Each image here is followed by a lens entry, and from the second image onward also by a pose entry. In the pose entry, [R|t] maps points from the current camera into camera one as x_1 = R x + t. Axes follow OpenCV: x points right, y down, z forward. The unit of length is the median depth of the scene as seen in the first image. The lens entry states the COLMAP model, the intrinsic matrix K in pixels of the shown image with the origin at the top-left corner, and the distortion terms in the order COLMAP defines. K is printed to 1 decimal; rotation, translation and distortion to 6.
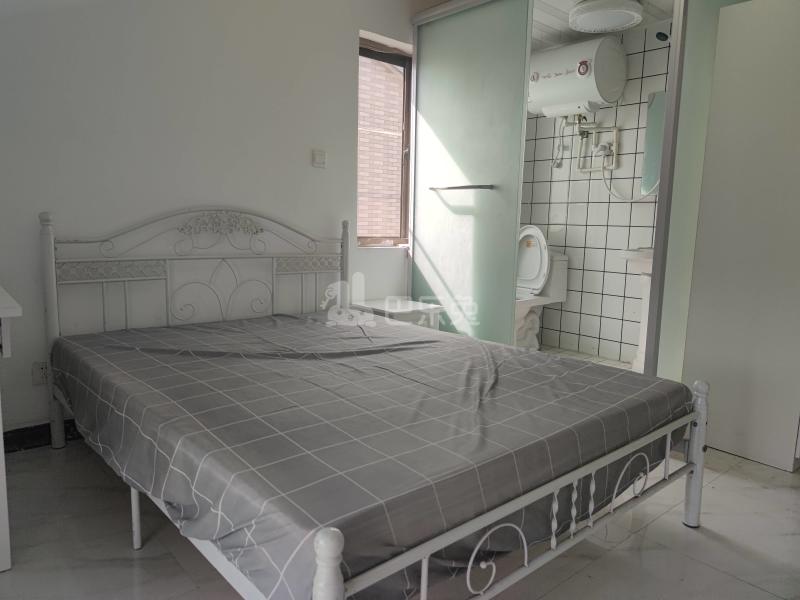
lens RADIAL K [[562.9, 0, 393.5], [0, 562.9, 299.4], [0, 0, 1]] dist [0.009458, -0.009317]
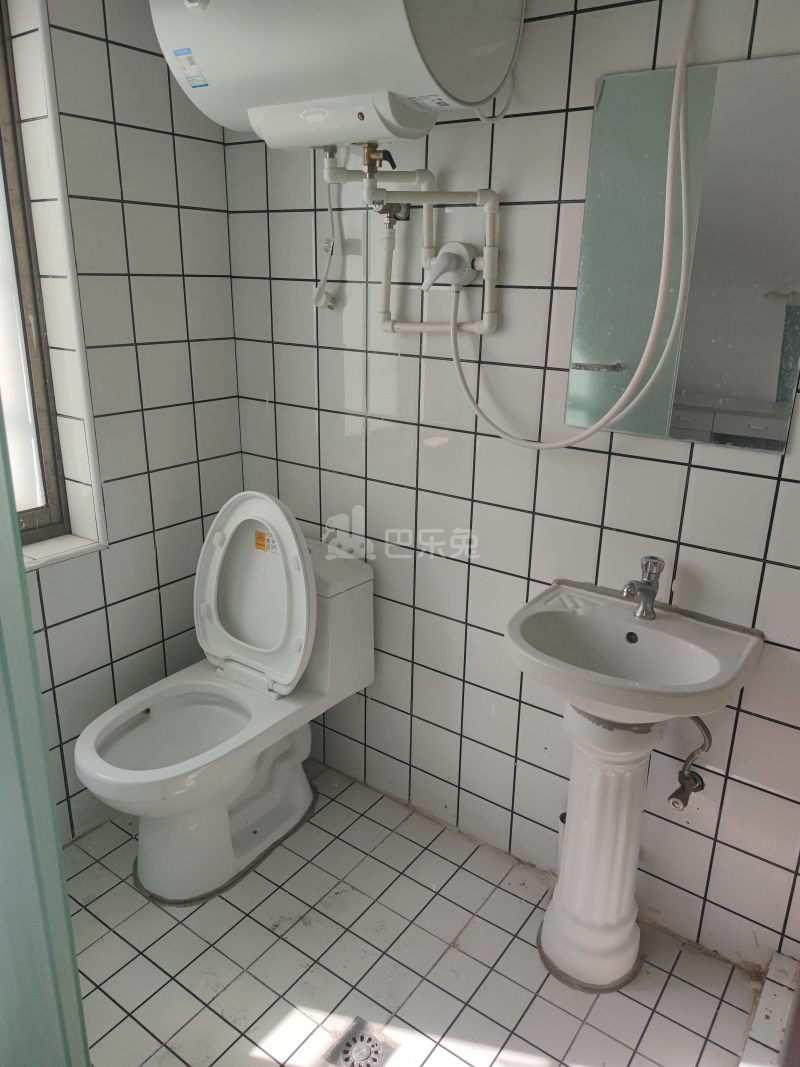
lens RADIAL K [[750.7, 0, 410.3], [0, 750.7, 536.0], [0, 0, 1]] dist [0.009458, -0.009317]
pose [[0.968009, -0.082495, 0.236965, 0.236808], [0.035563, 0.979981, 0.195887, -0.201145], [-0.248381, -0.181193, 0.951565, 0.580500]]
